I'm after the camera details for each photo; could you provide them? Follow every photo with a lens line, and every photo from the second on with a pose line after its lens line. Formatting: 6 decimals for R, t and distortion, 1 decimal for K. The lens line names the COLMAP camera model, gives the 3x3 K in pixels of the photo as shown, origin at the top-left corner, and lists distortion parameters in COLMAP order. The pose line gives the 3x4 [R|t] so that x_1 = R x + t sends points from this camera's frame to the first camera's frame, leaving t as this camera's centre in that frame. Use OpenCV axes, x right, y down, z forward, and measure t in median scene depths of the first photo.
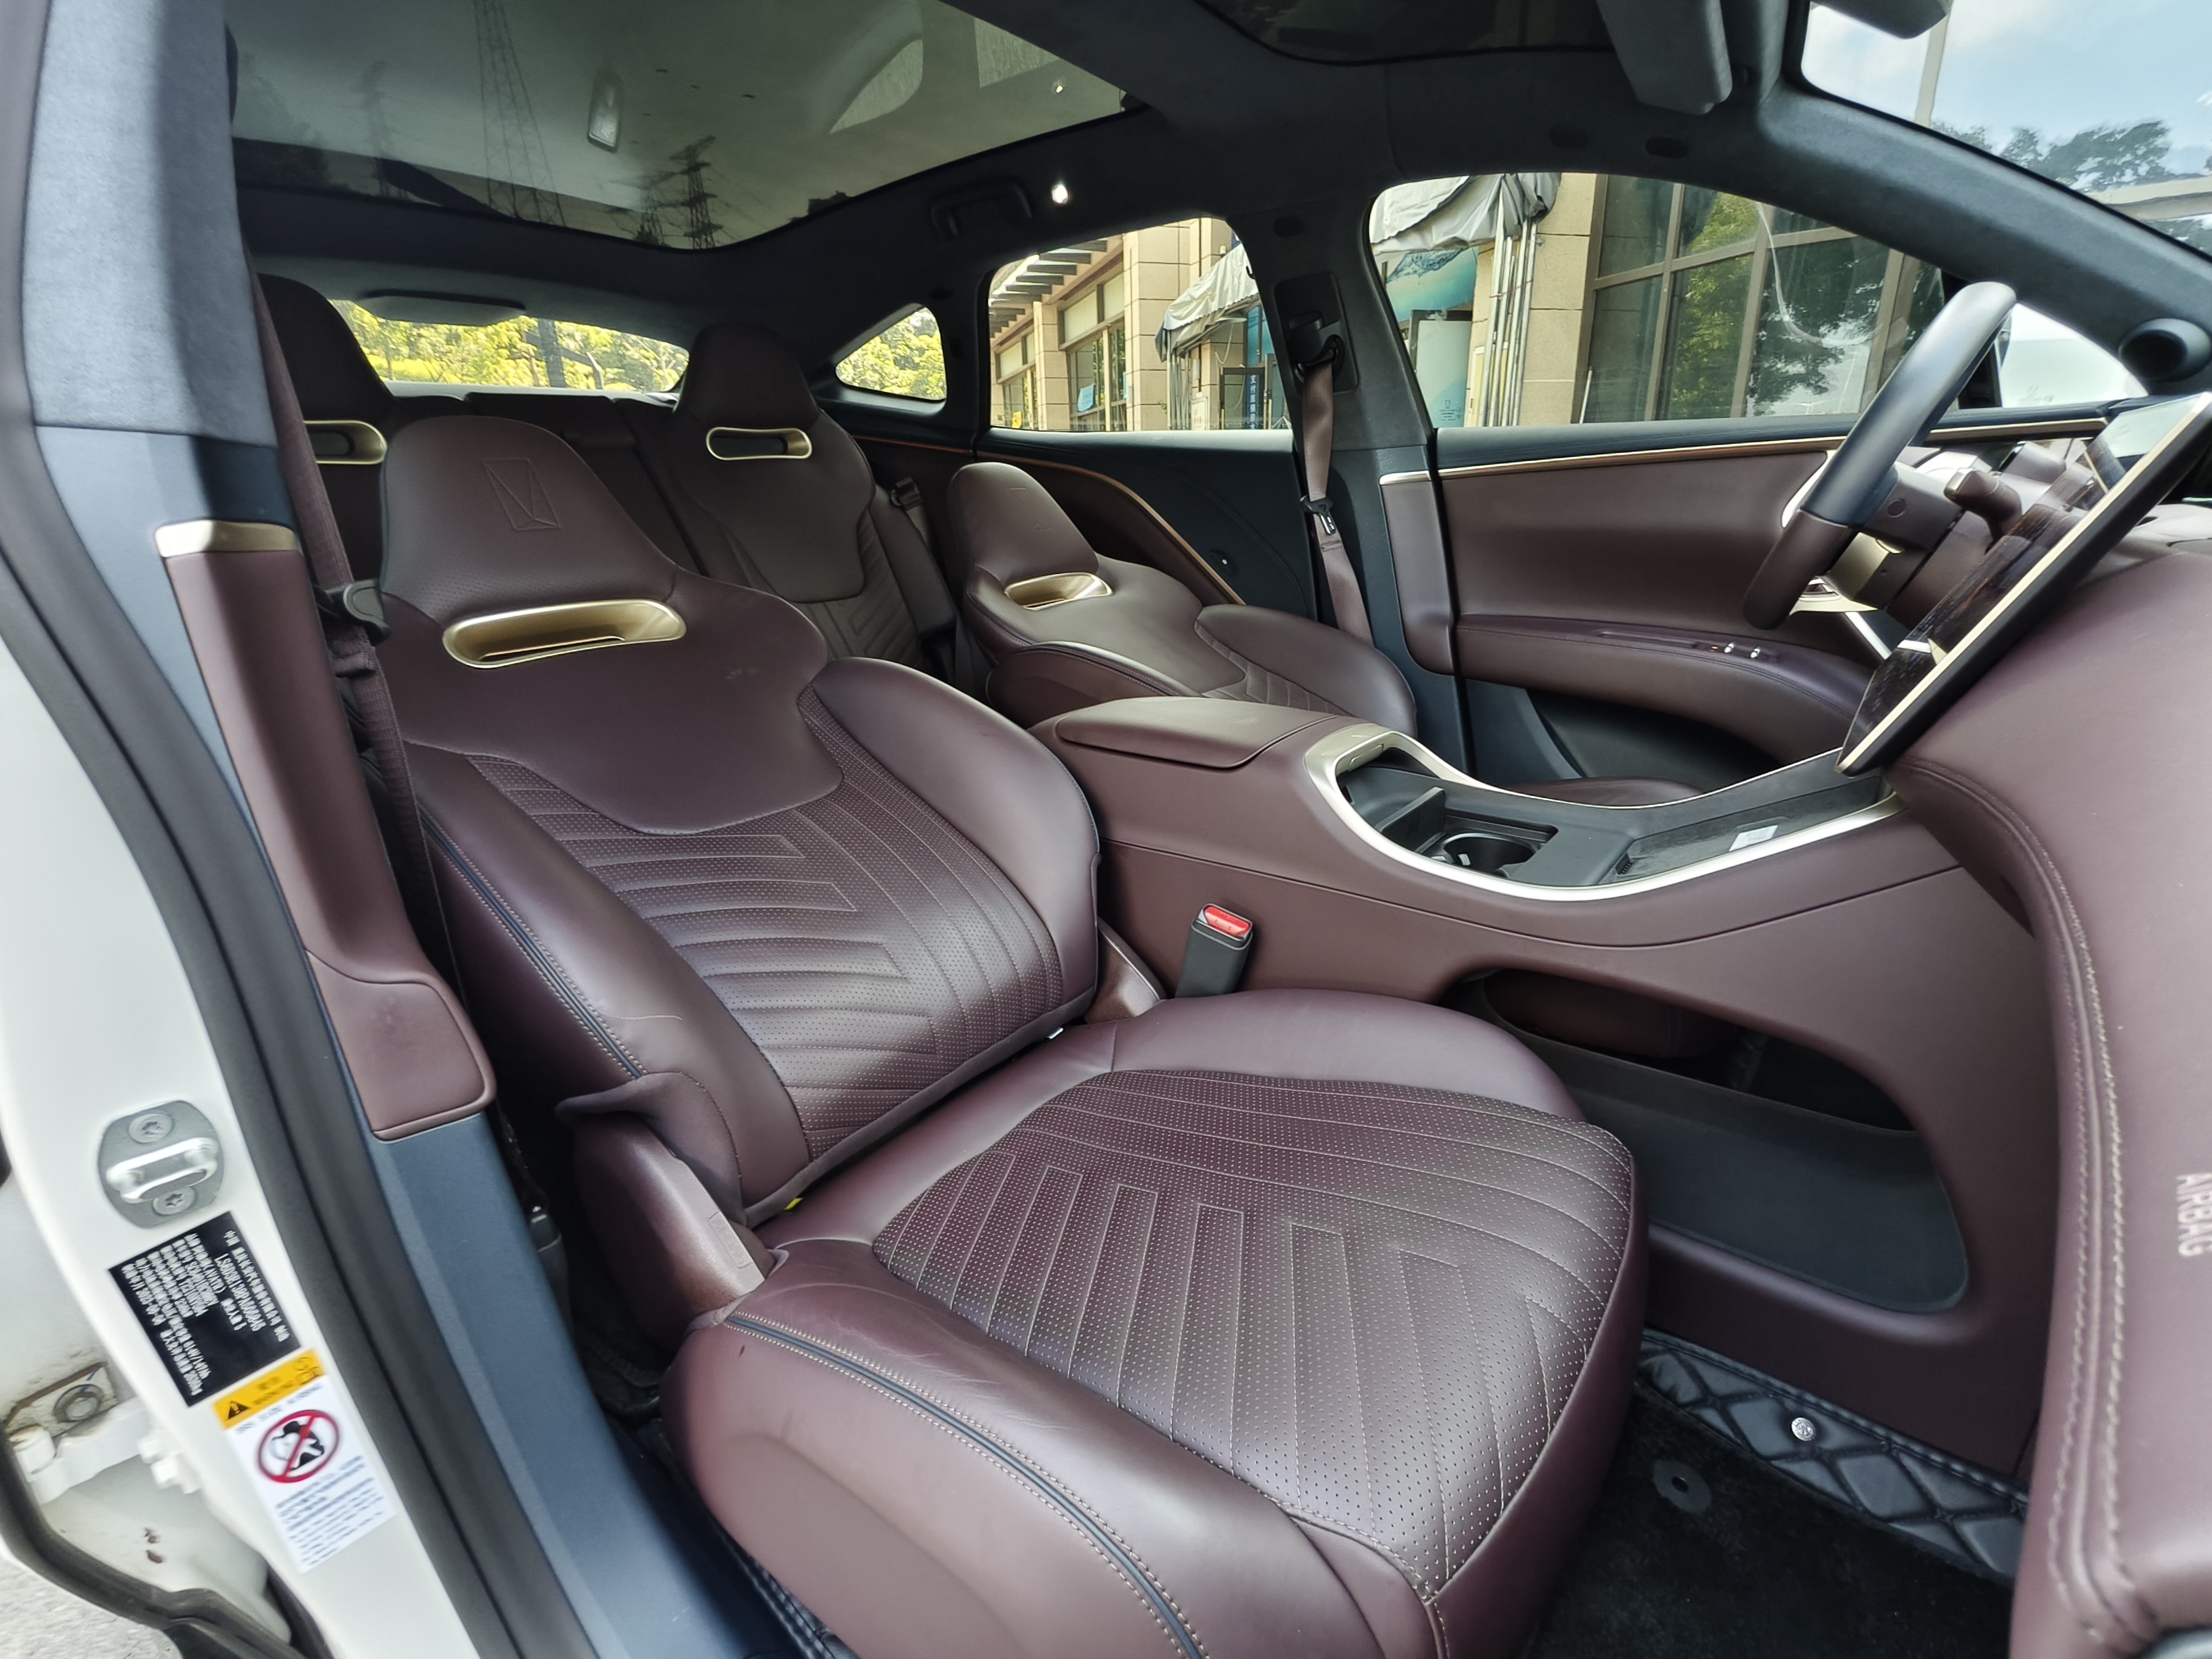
lens RADIAL K [[1004.5, 0, 1110.8], [0, 1004.5, 836.5], [0, 0, 1]] dist [-0.011784, 0.001054]
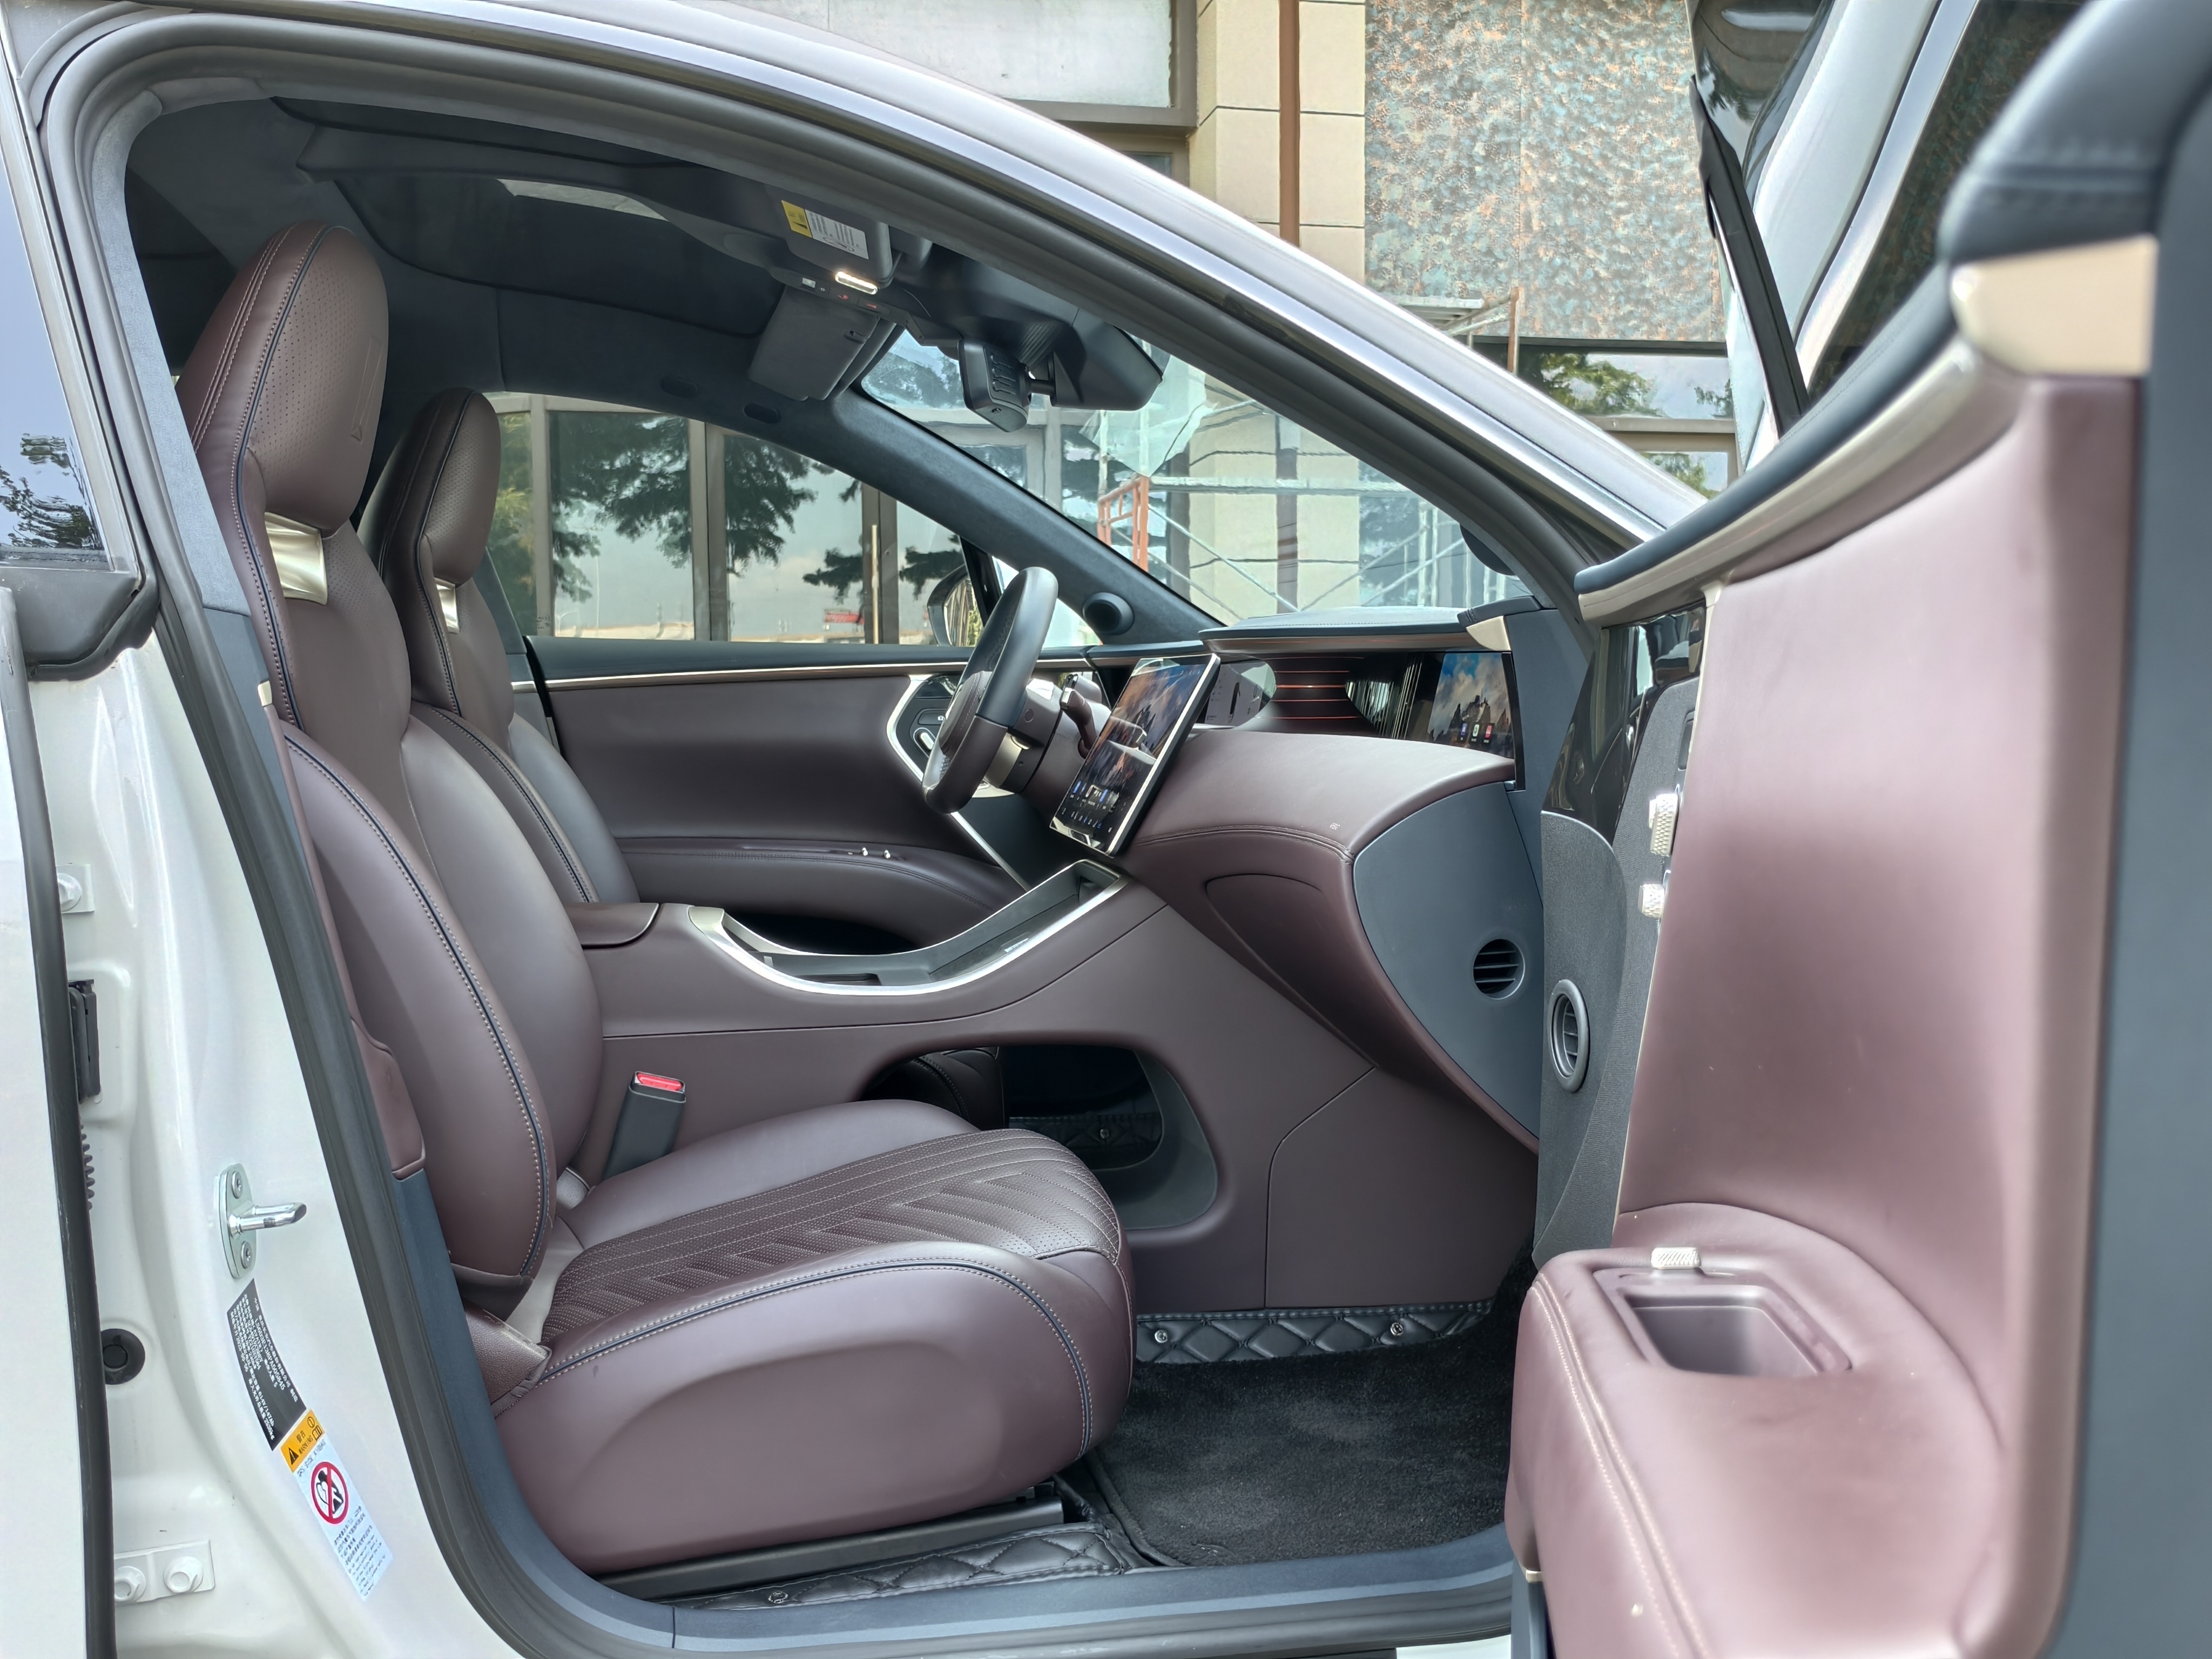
lens RADIAL K [[1805.1, 0, 1105.2], [0, 1805.1, 827.9], [0, 0, 1]] dist [0.005123, -0.000560]
pose [[0.660626, -0.025341, 0.750287, -1.108561], [0.228215, 0.958909, -0.168556, 0.287101], [-0.715186, 0.282579, 0.639264, -0.686186]]
